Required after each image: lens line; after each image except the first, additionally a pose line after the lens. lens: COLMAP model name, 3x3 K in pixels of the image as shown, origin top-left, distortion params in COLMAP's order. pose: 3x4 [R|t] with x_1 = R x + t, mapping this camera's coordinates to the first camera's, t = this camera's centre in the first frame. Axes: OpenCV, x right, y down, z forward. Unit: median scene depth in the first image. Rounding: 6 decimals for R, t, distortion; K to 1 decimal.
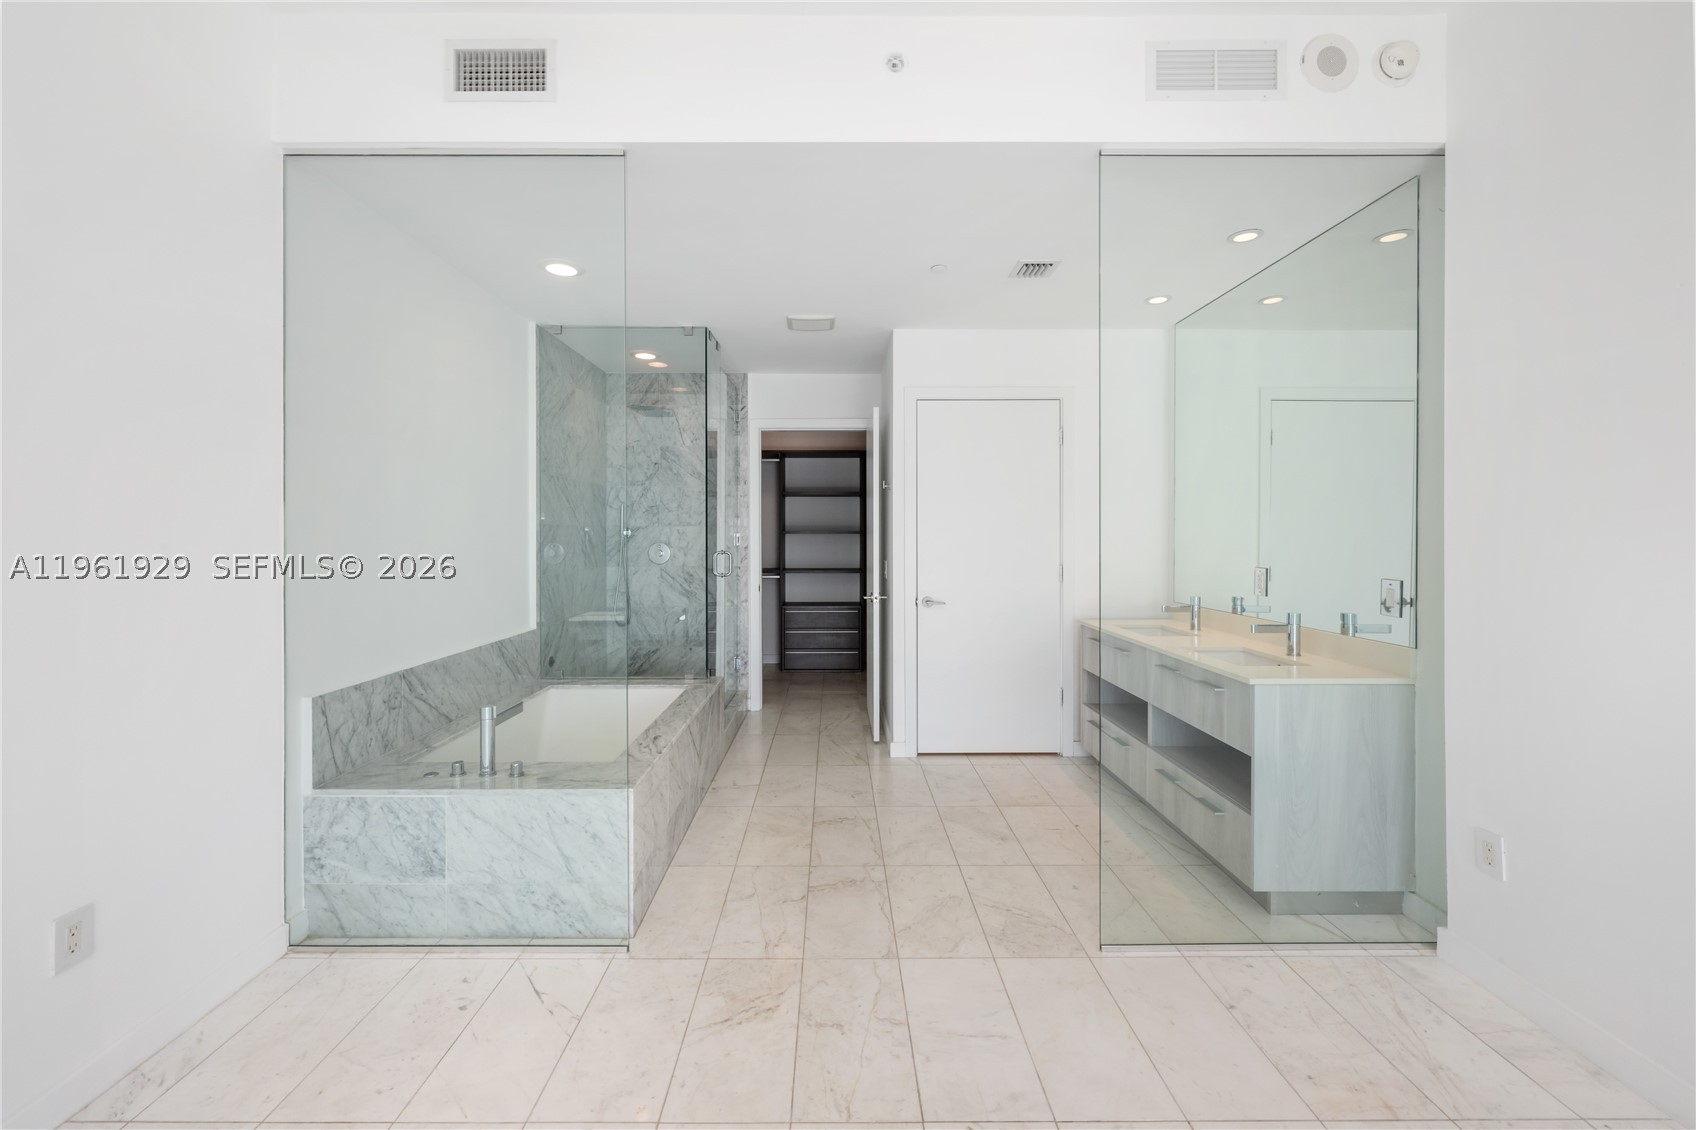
lens RADIAL K [[681.4, 0, 839.3], [0, 681.4, 538.9], [0, 0, 1]] dist [0.000342, -0.000439]
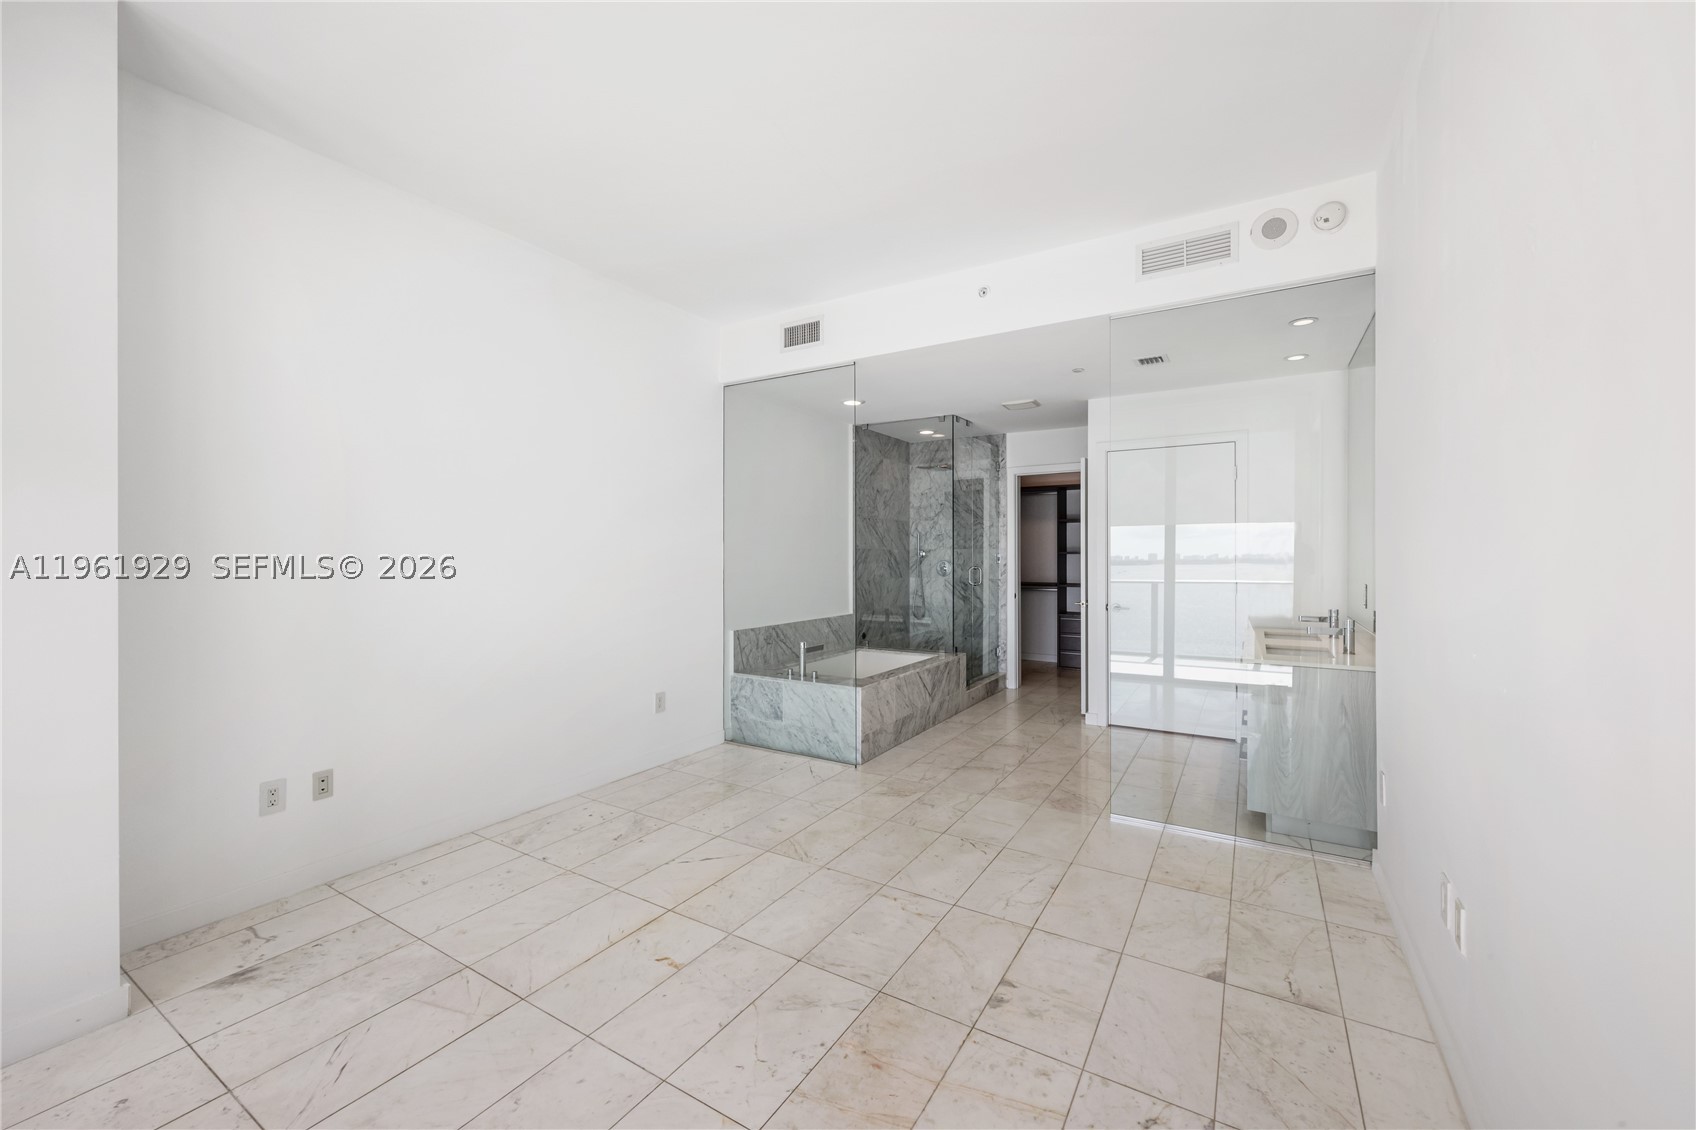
lens RADIAL K [[681.4, 0, 843.1], [0, 681.4, 557.6], [0, 0, 1]] dist [0.000342, -0.000439]
pose [[0.849867, 0.001835, -0.526994, 0.567563], [-0.001916, 0.999998, 0.000392, -0.002372], [0.526994, 0.000677, 0.849869, -0.565131]]
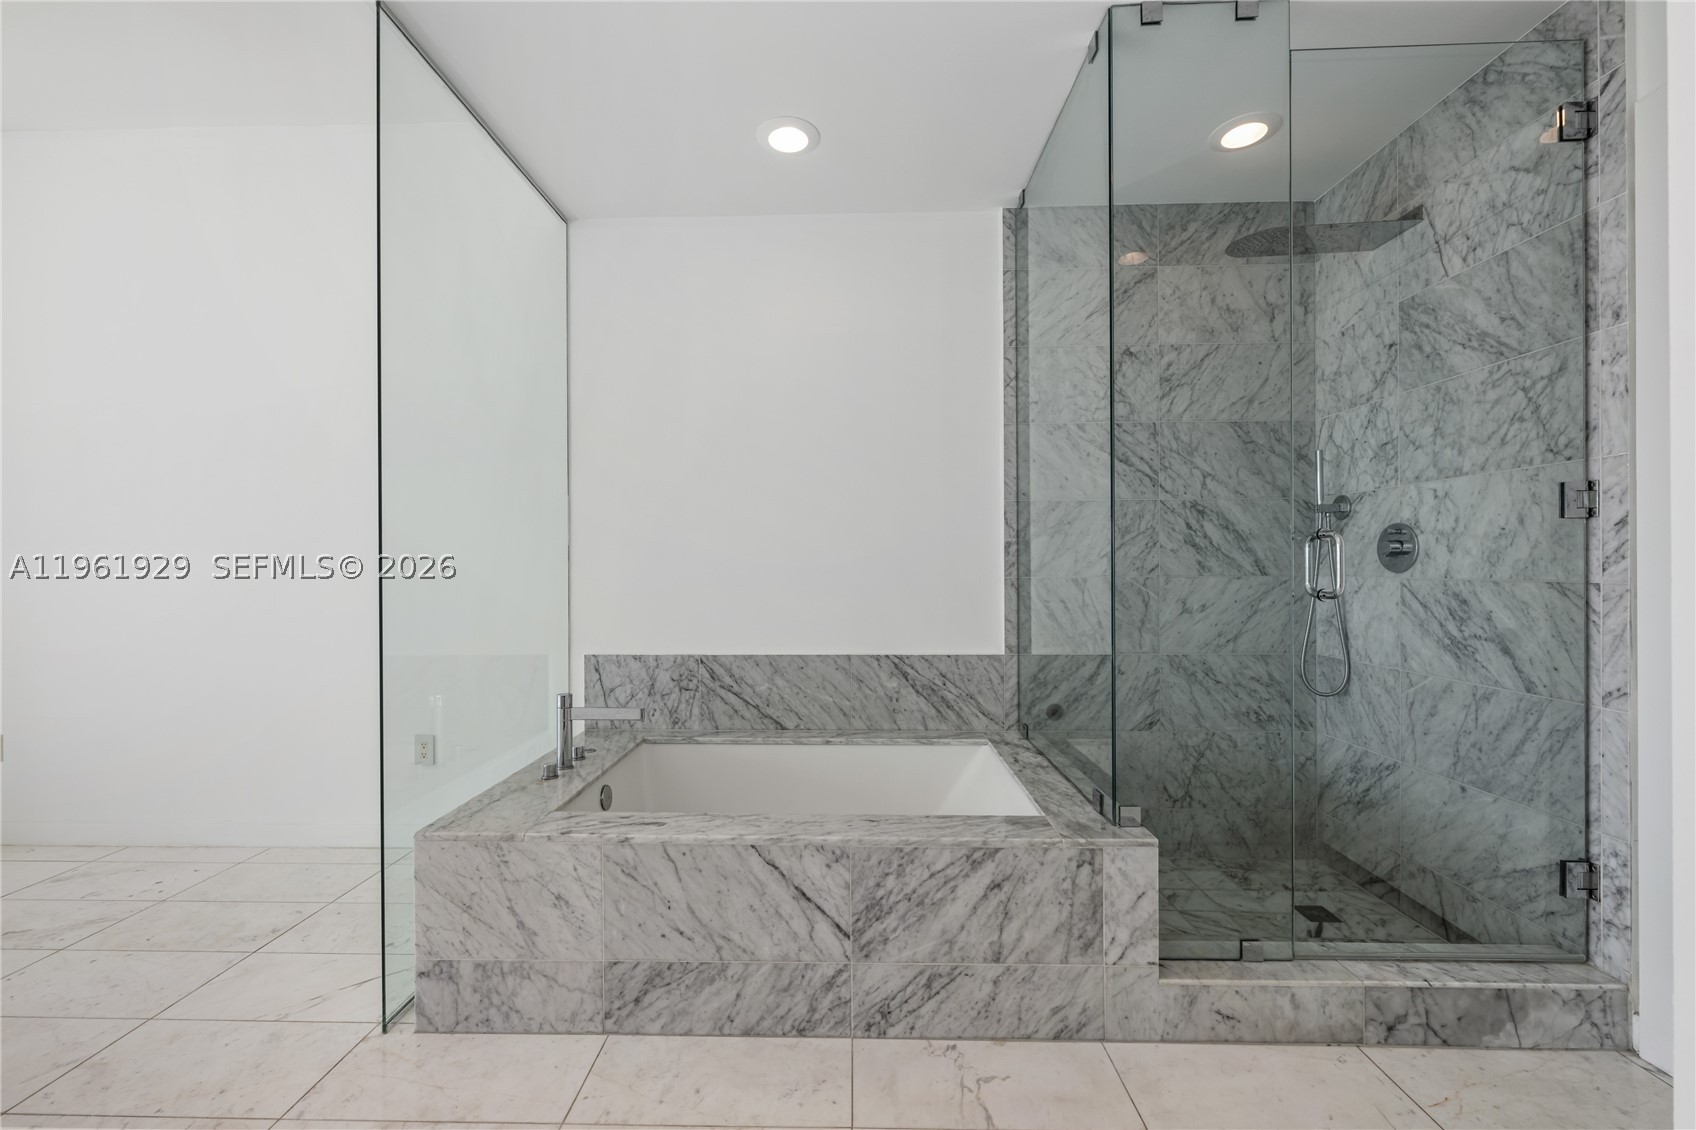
lens RADIAL K [[681.4, 0, 846.3], [0, 681.4, 570.0], [0, 0, 1]] dist [0.000342, -0.000439]
pose [[-0.036432, 0.005672, -0.999320, 0.359936], [0.000981, 0.999984, 0.005640, 0.062639], [0.999336, -0.000775, -0.036437, 1.268951]]
